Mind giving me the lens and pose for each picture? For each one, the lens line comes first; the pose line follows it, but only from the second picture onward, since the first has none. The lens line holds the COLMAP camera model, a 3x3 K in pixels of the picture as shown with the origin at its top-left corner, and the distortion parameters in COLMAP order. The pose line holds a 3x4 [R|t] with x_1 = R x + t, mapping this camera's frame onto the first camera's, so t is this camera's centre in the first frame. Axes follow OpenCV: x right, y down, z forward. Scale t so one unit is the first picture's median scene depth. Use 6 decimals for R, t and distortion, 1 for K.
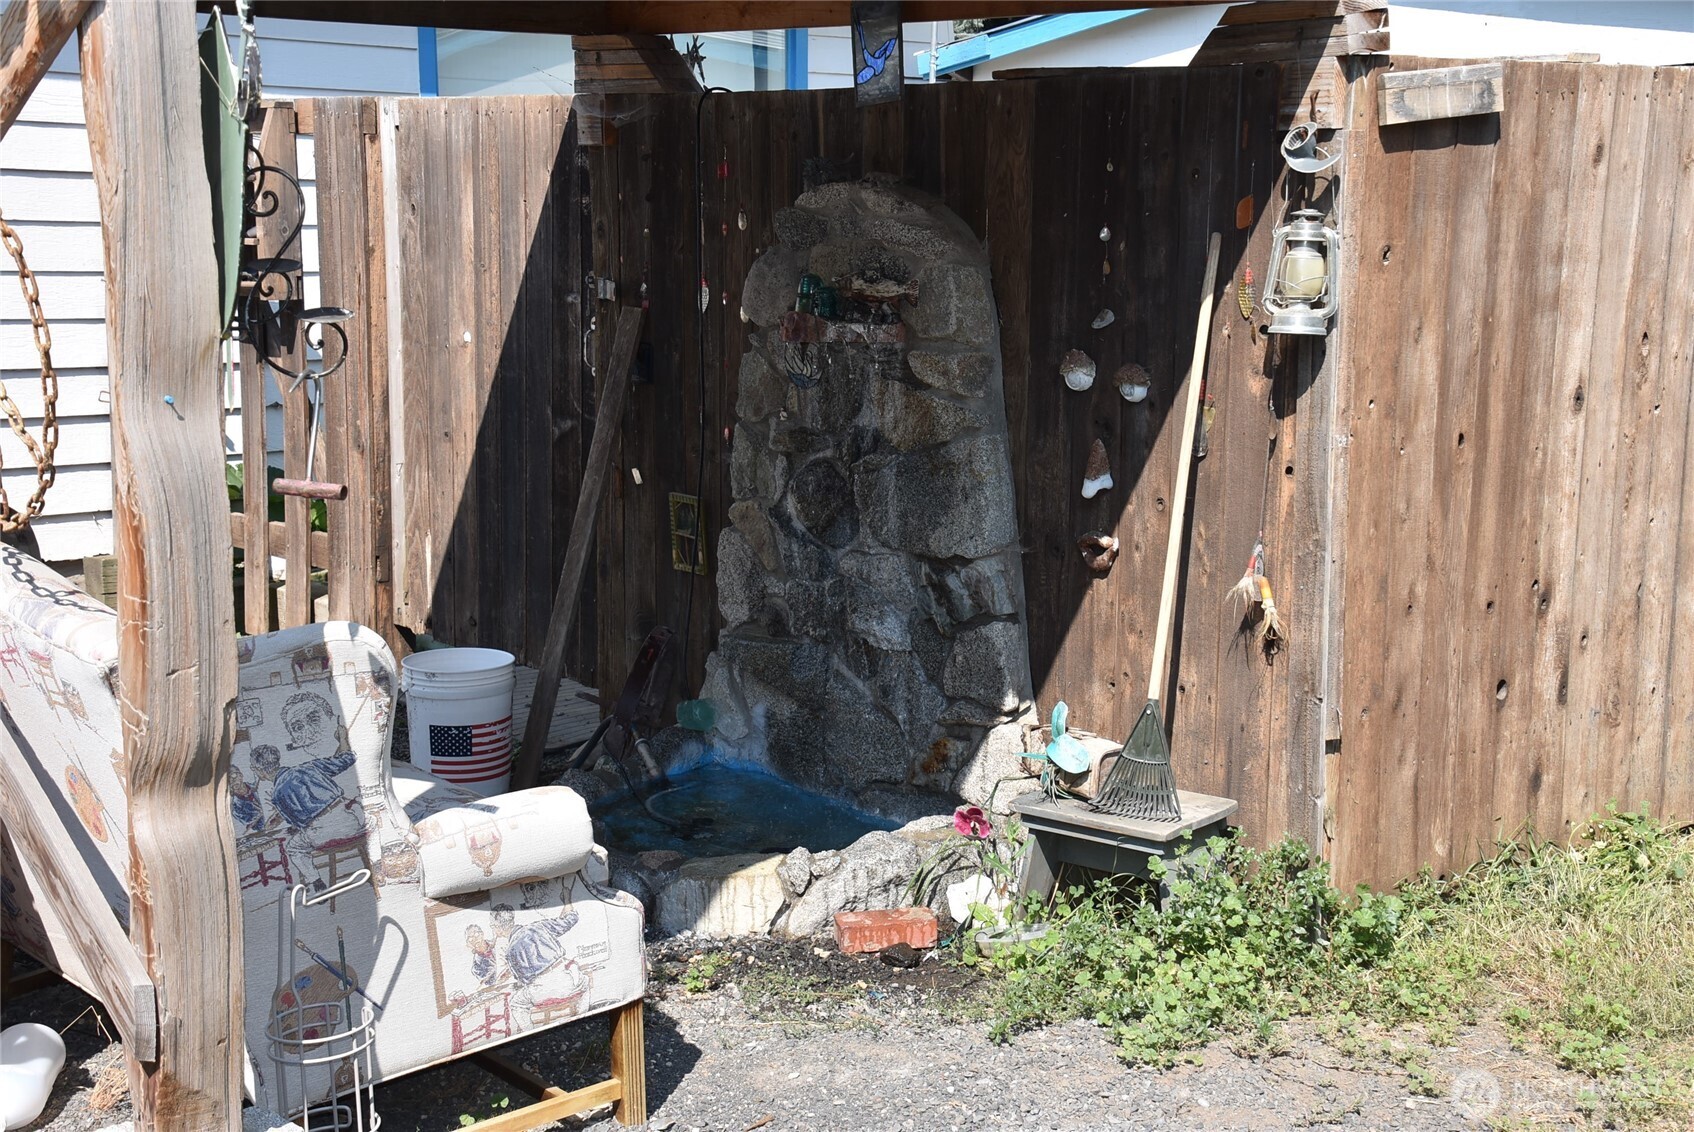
lens RADIAL K [[2261.8, 0, 848.4], [0, 2261.8, 564.7], [0, 0, 1]] dist [0.230219, 0.000000]
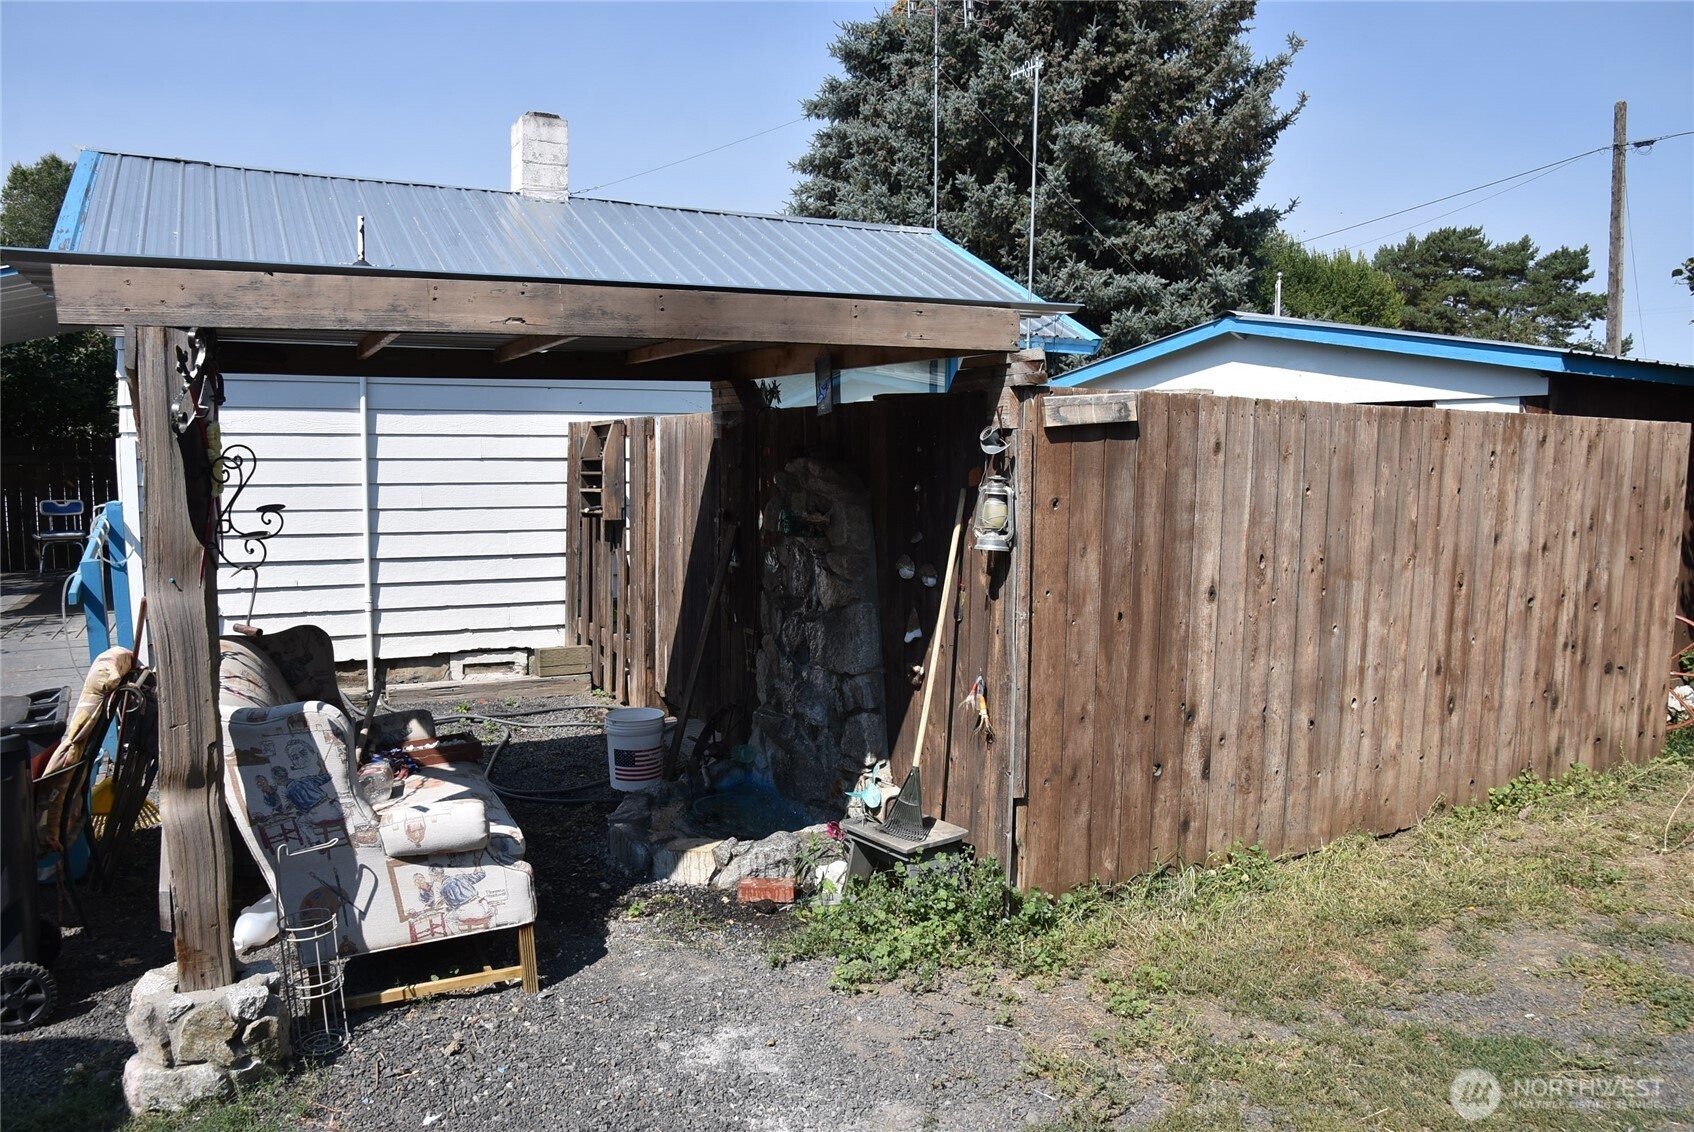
lens RADIAL K [[1168.7, 0, 849.9], [0, 1168.7, 581.4], [0, 0, 1]] dist [-0.089088, 0.013201]
pose [[0.969225, 0.026282, -0.244769, 0.280638], [-0.040907, 0.997656, -0.054859, -0.025879], [0.242754, 0.063183, 0.968028, 0.150103]]
